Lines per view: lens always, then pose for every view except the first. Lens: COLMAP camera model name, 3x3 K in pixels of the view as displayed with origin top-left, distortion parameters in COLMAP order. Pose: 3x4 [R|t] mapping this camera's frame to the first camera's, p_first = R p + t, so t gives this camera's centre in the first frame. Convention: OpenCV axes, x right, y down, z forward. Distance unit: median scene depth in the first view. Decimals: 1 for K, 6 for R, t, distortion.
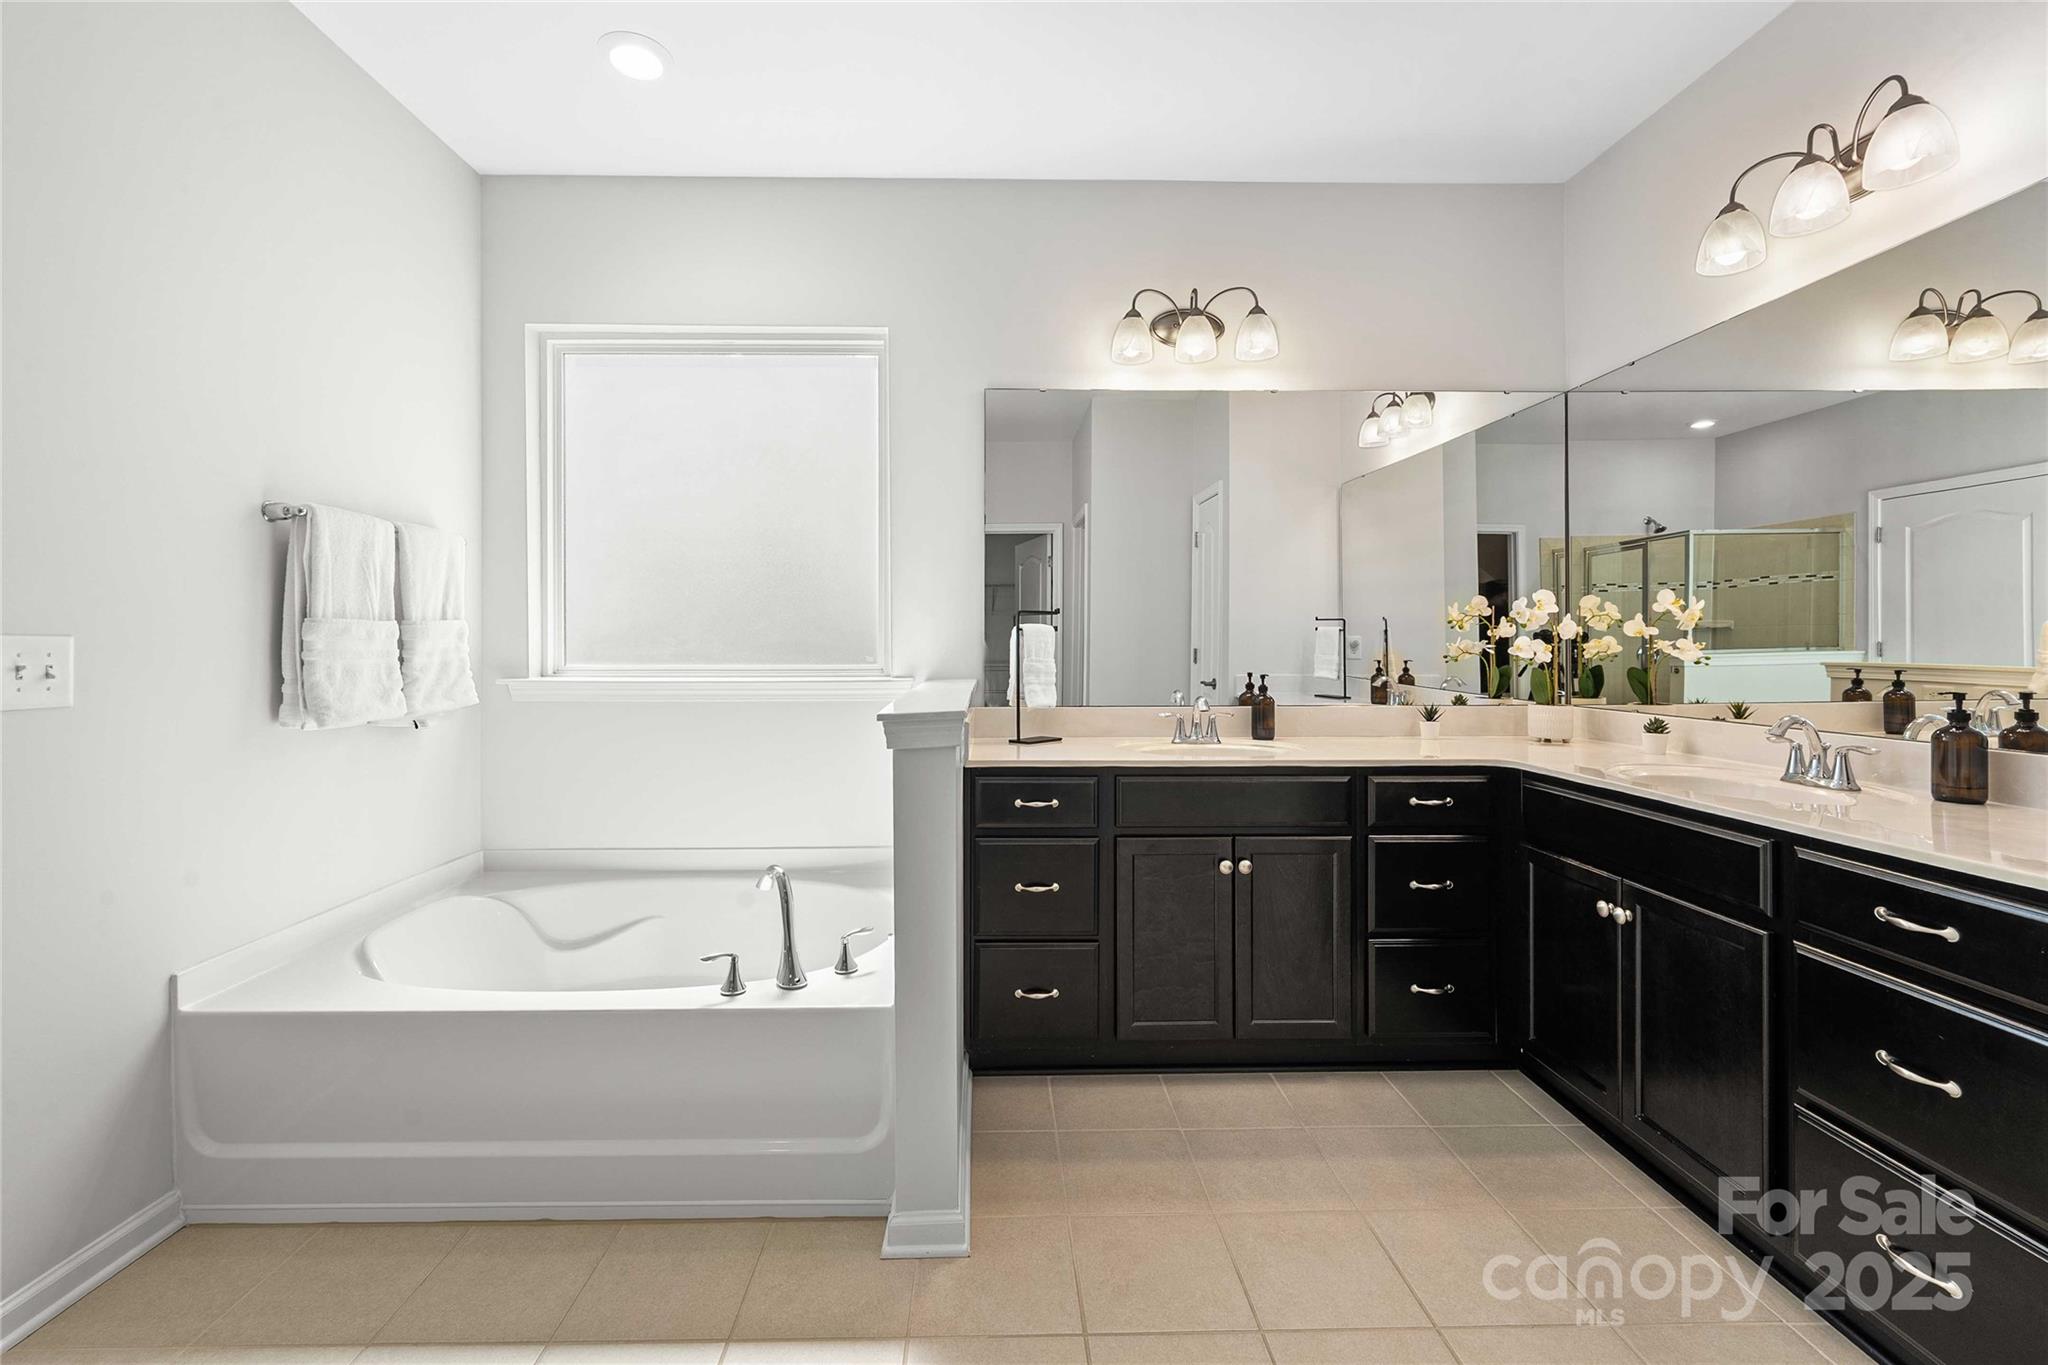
lens RADIAL K [[852.5, 0, 1017.0], [0, 852.5, 647.6], [0, 0, 1]] dist [-0.000058, -0.000035]
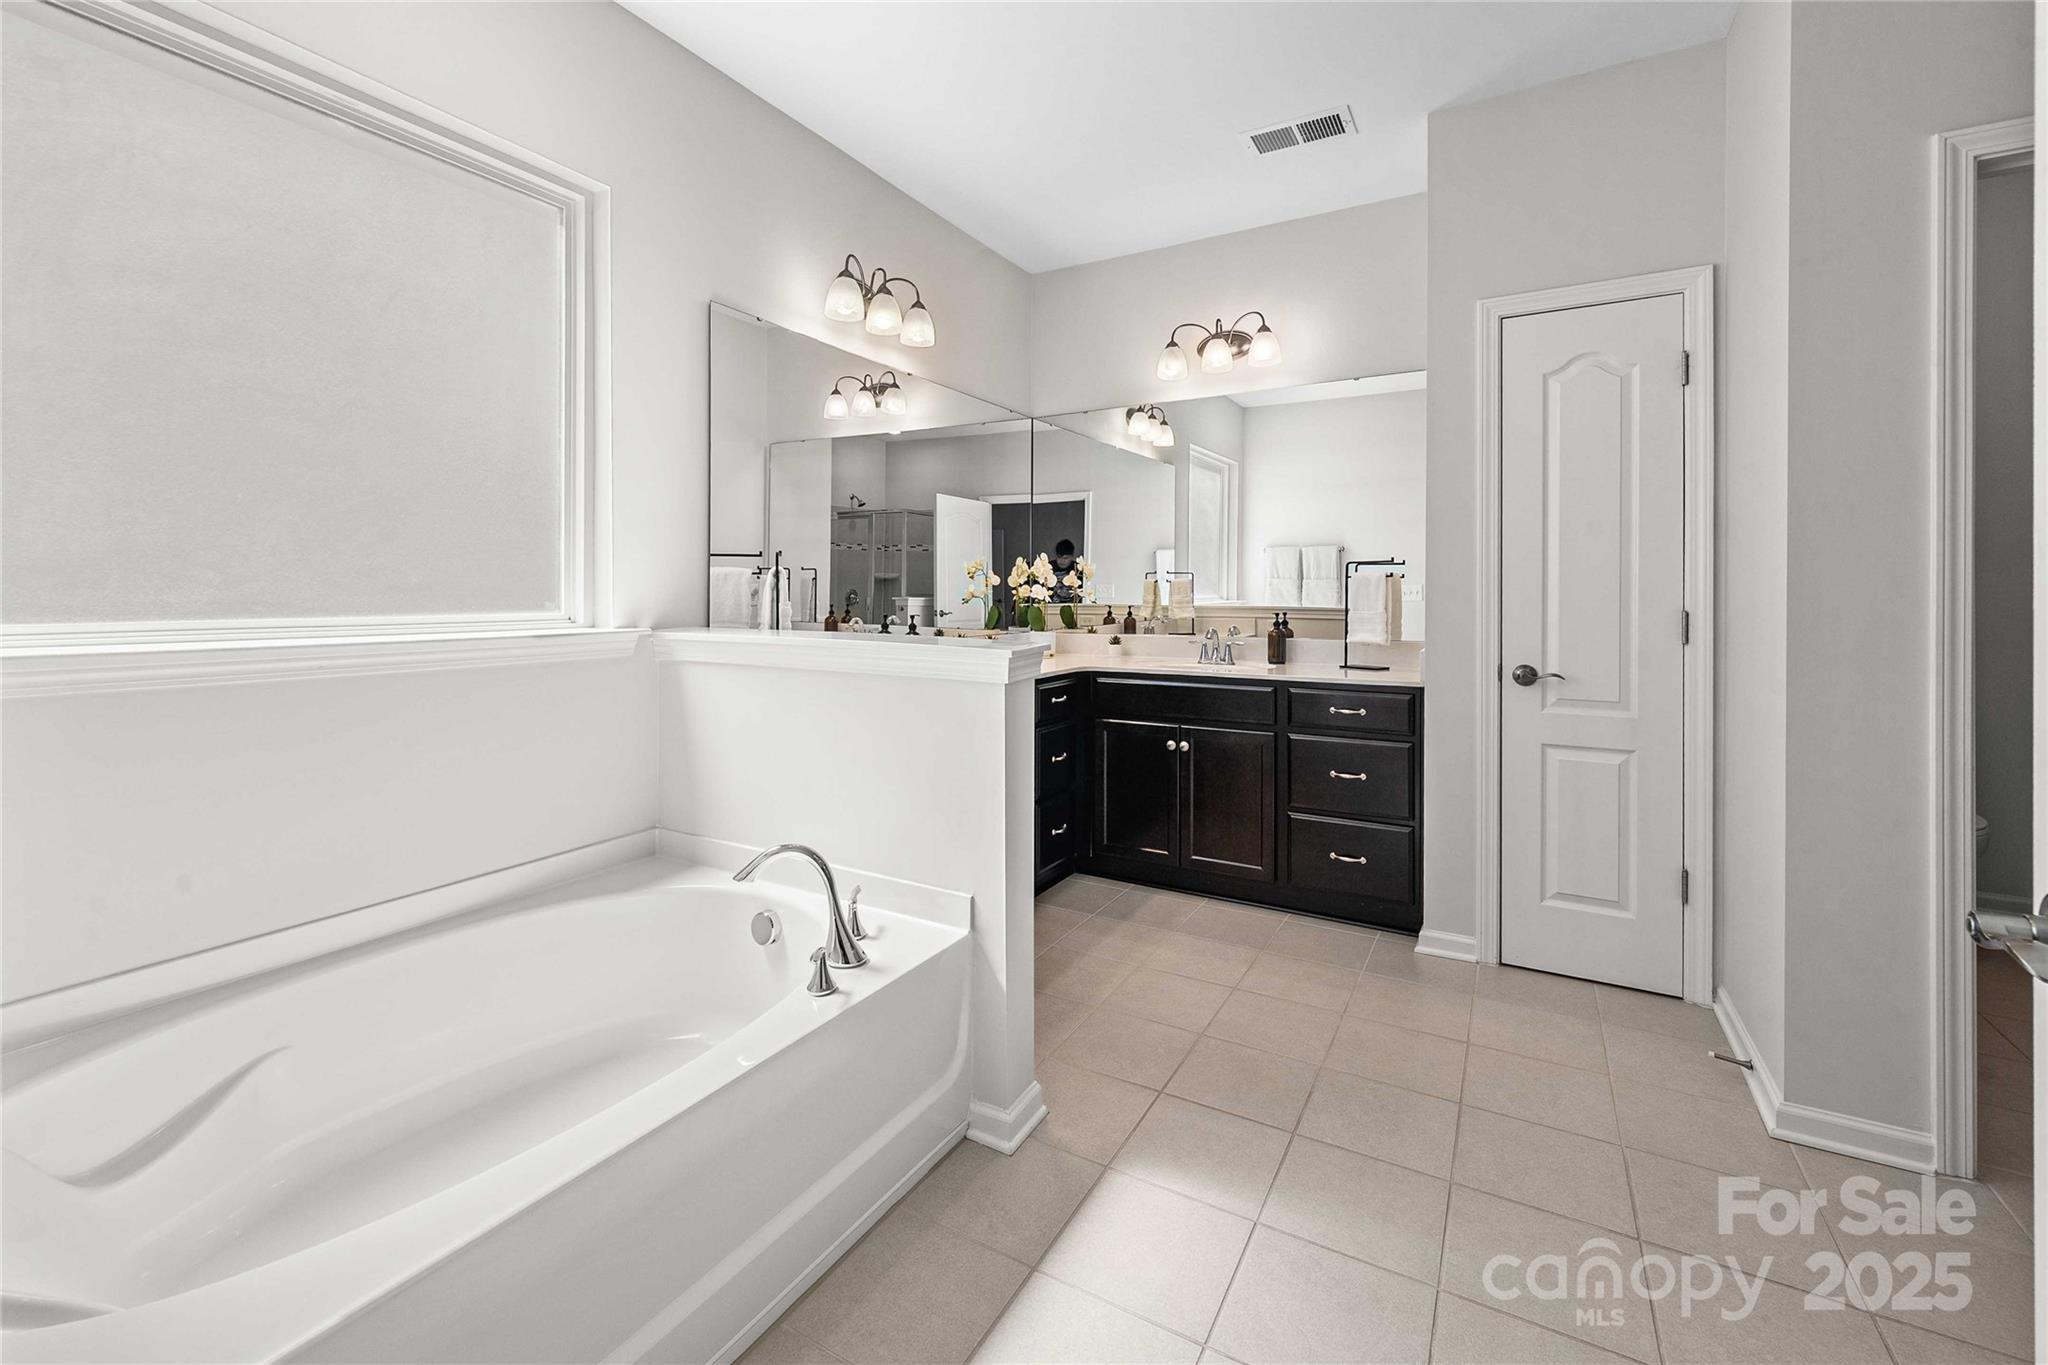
lens RADIAL K [[858.7, 0, 1021.8], [0, 858.7, 603.9], [0, 0, 1]] dist [-0.000002, -0.000013]
pose [[0.517239, -0.008371, 0.855800, -0.879282], [0.000709, 0.999956, 0.009353, 0.007270], [-0.855840, -0.004231, 0.517223, 0.351239]]
